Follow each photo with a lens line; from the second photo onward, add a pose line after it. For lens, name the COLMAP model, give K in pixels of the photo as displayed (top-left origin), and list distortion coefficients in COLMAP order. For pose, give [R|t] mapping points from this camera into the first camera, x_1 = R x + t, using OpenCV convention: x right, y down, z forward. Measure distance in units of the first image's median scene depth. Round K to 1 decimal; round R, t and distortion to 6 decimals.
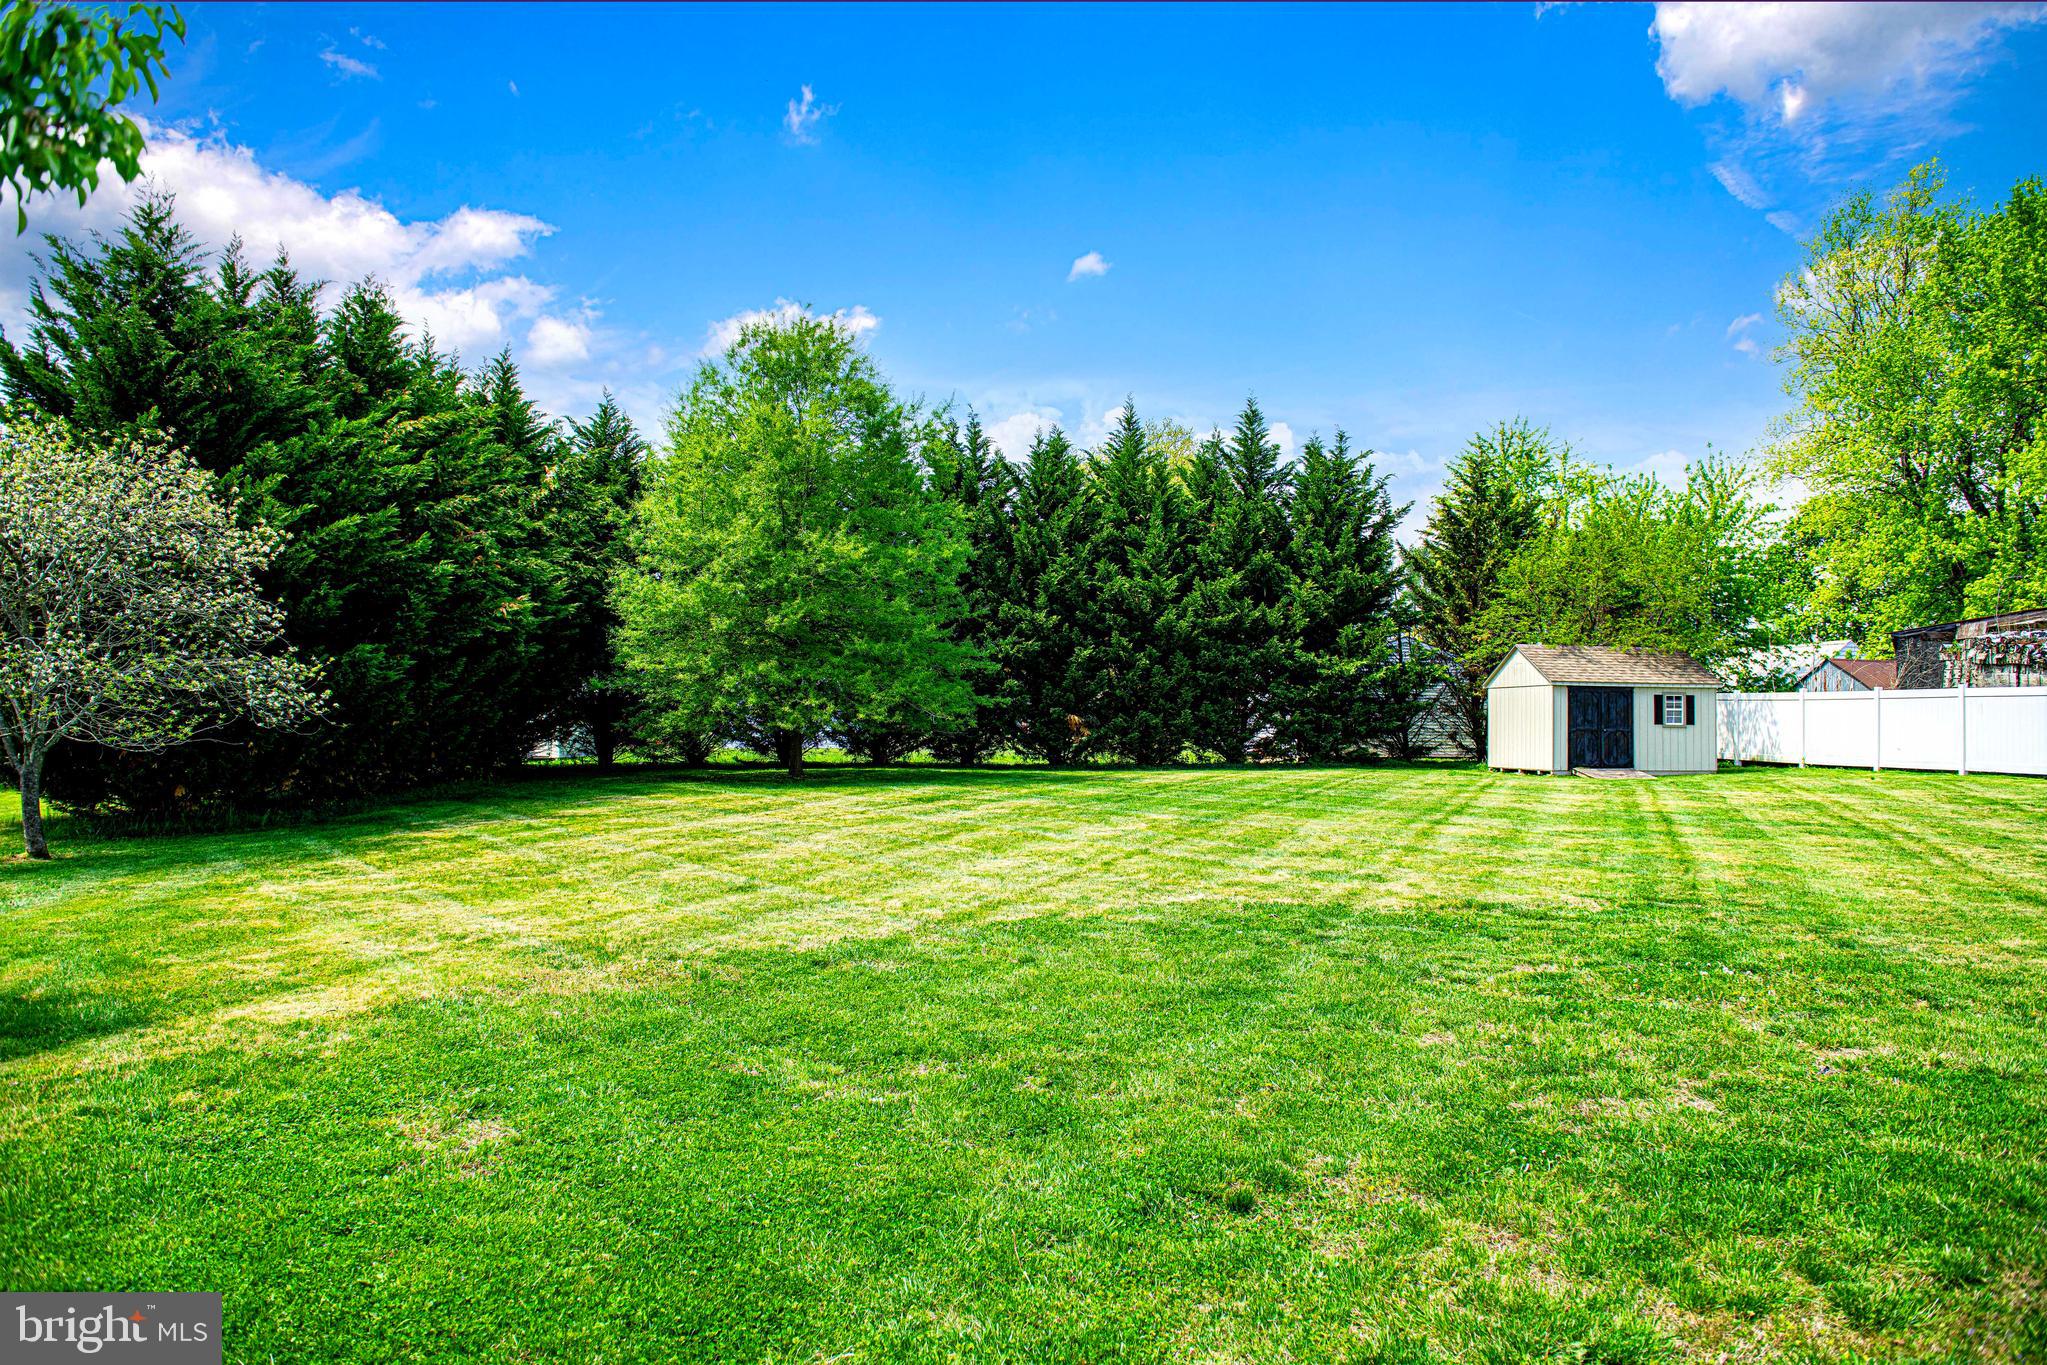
lens RADIAL K [[1429.6, 0, 1017.7], [0, 1429.6, 676.0], [0, 0, 1]] dist [-0.041129, -0.009218]
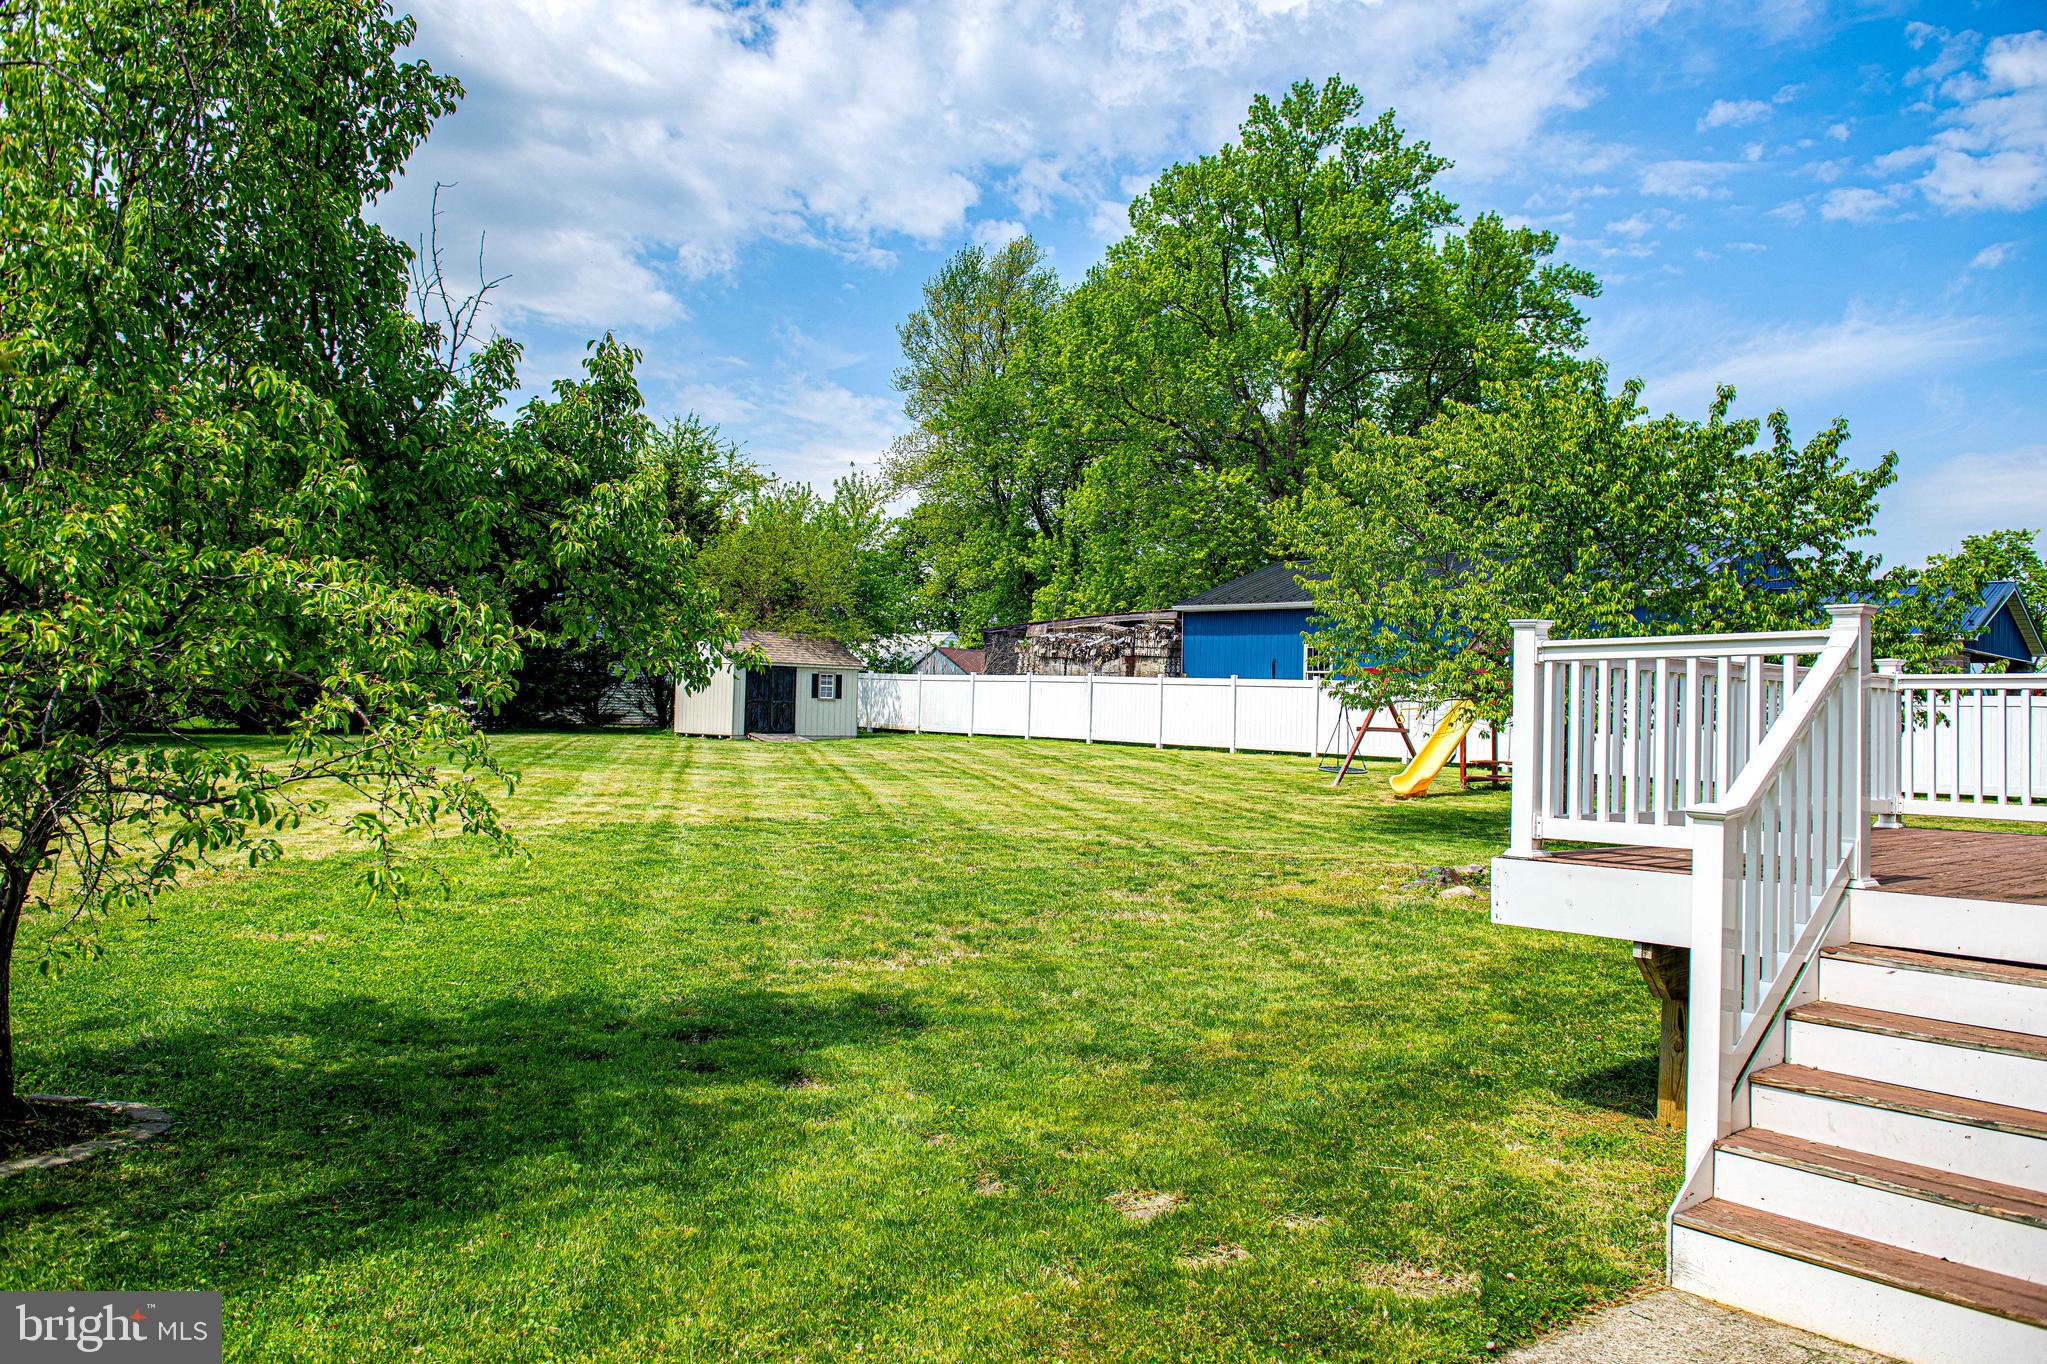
lens RADIAL K [[1429.6, 0, 1031.9], [0, 1429.6, 677.4], [0, 0, 1]] dist [-0.041129, -0.009218]
pose [[0.826790, 0.022194, 0.562073, -0.072179], [-0.035337, 0.999297, 0.012521, -0.004676], [-0.561400, -0.030214, 0.826993, -0.104271]]
